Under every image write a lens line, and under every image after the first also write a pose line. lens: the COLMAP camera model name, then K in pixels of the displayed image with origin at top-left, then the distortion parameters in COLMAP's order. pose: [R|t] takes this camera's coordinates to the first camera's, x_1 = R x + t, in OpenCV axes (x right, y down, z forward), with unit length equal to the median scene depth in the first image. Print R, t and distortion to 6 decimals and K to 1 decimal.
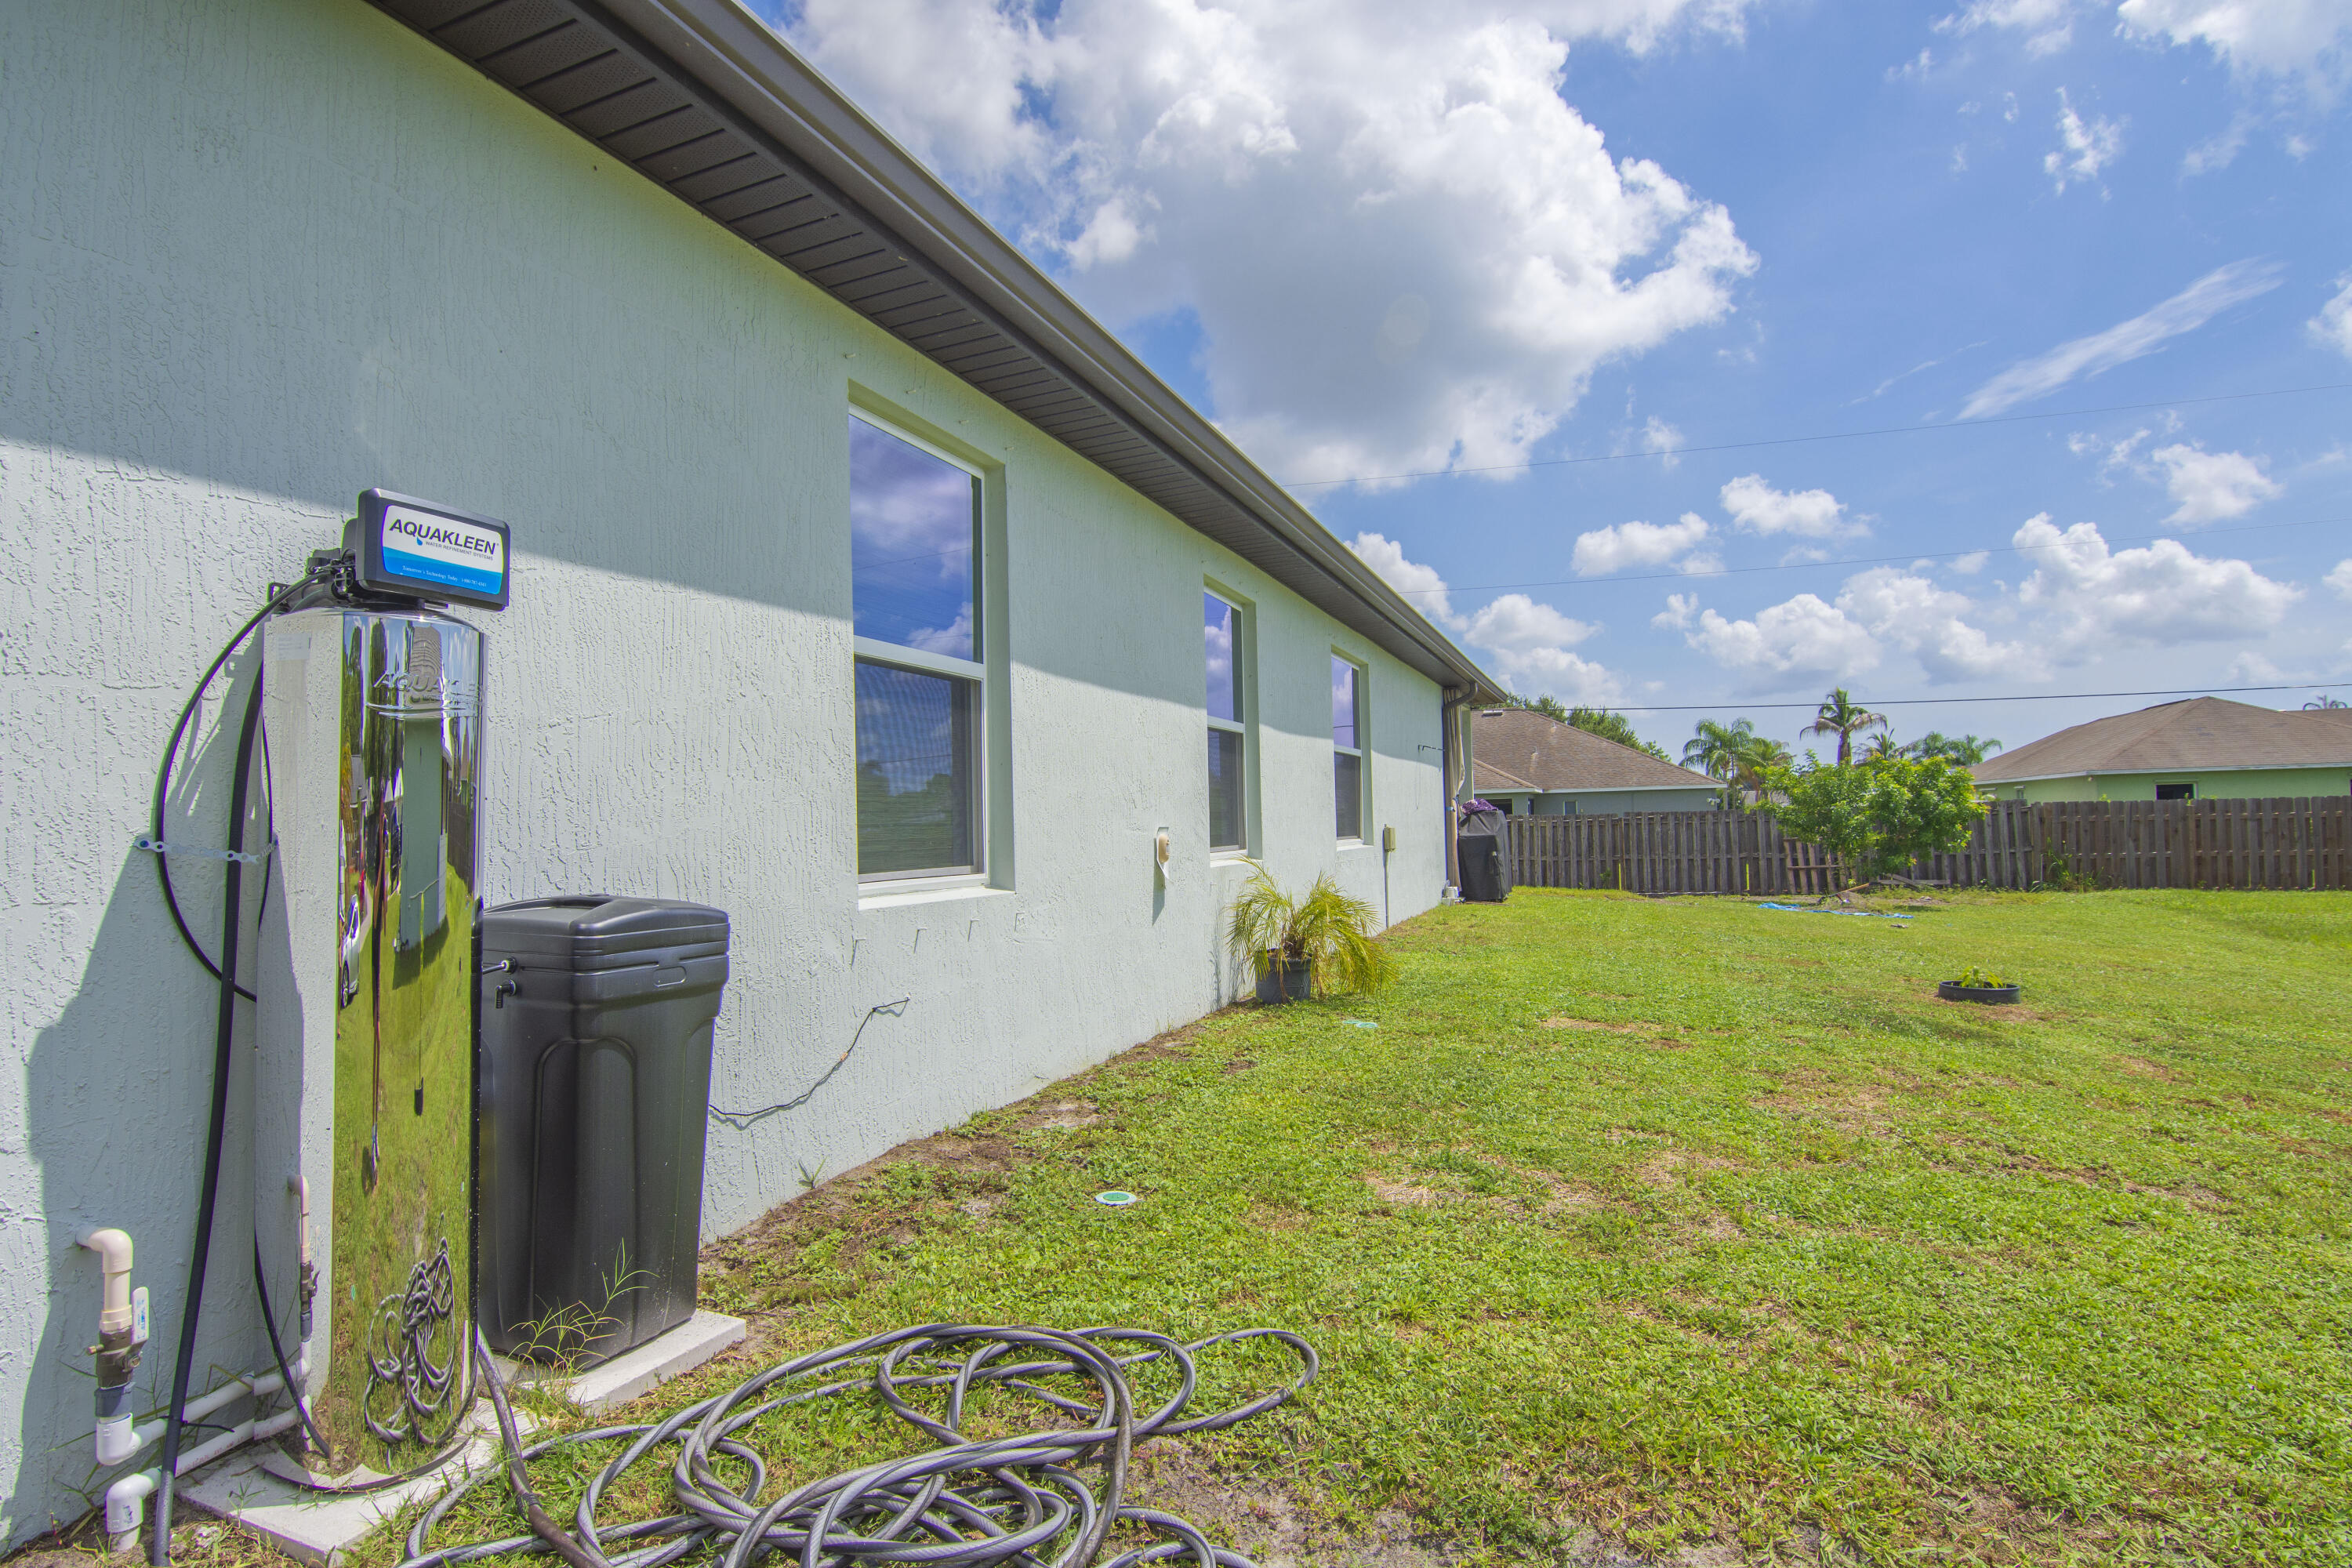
lens RADIAL K [[1283.5, 0, 1176.0], [0, 1283.5, 784.0], [0, 0, 1]] dist [0.039056, -0.000032]
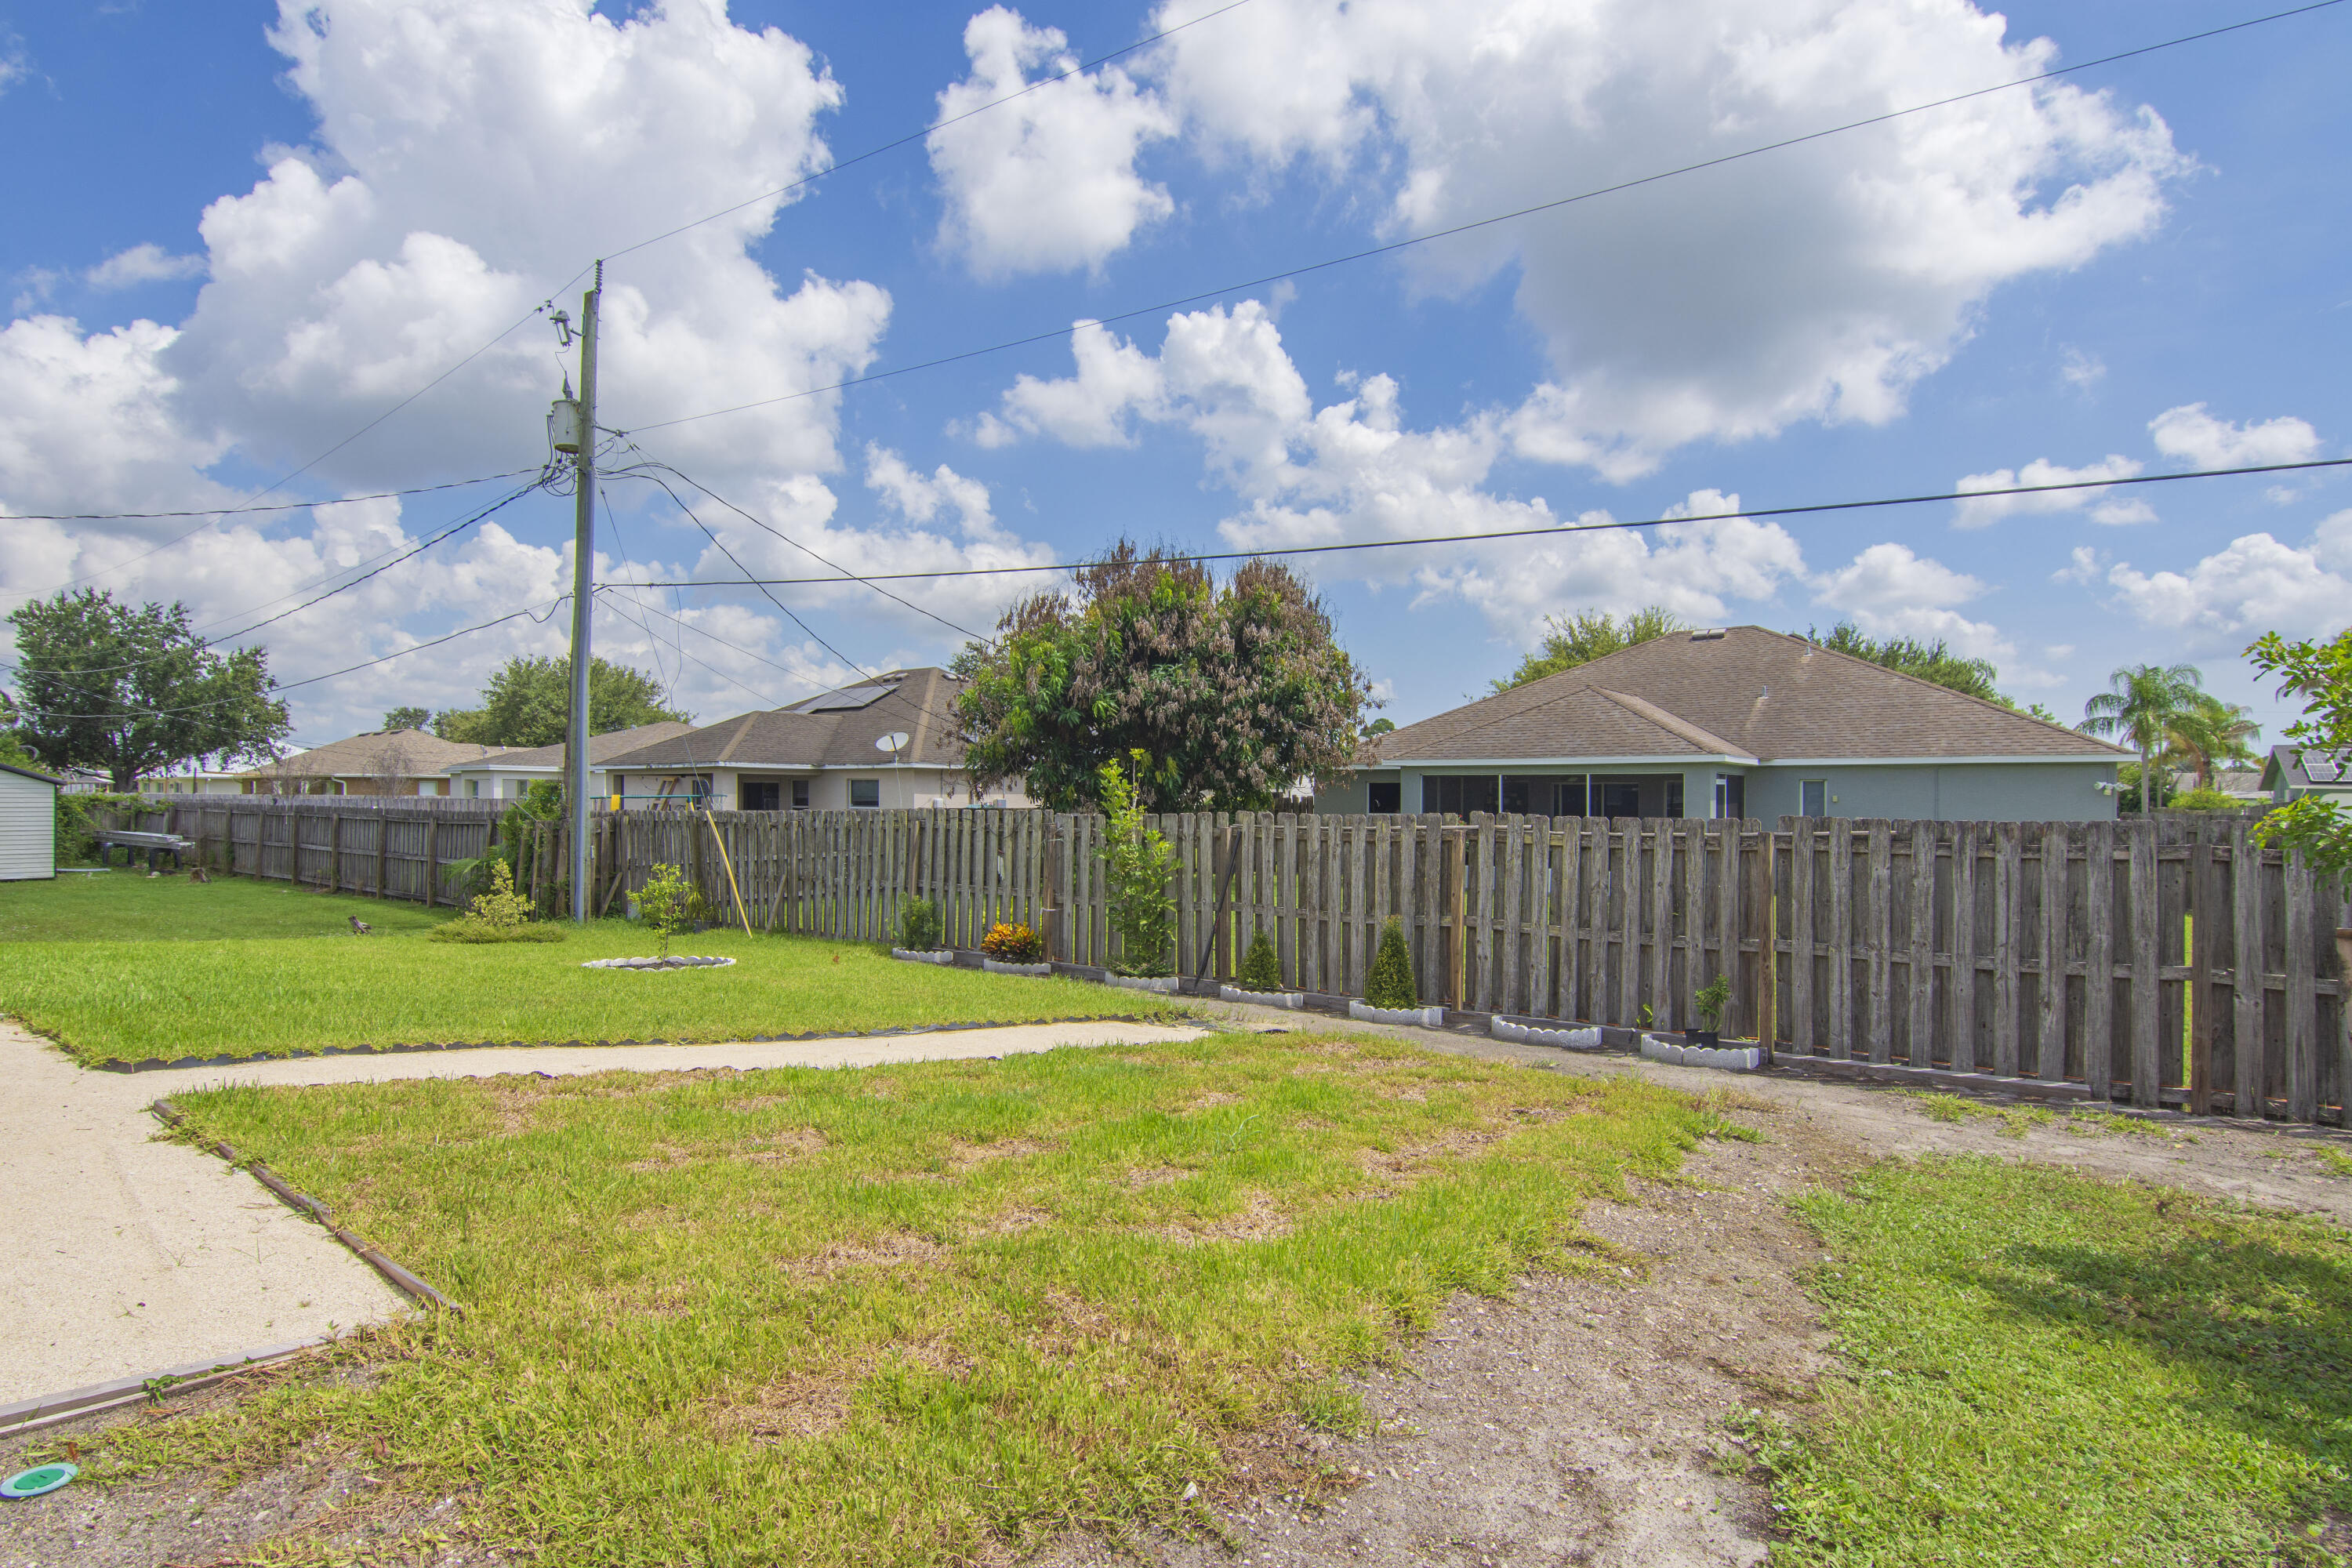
lens RADIAL K [[1186.3, 0, 1176.0], [0, 1186.3, 784.0], [0, 0, 1]] dist [-0.010147, -0.011000]
pose [[0.957466, 0.025061, -0.287457, 0.279707], [-0.017469, 0.999428, 0.028948, 0.006908], [0.288018, -0.022695, 0.957356, 0.641998]]
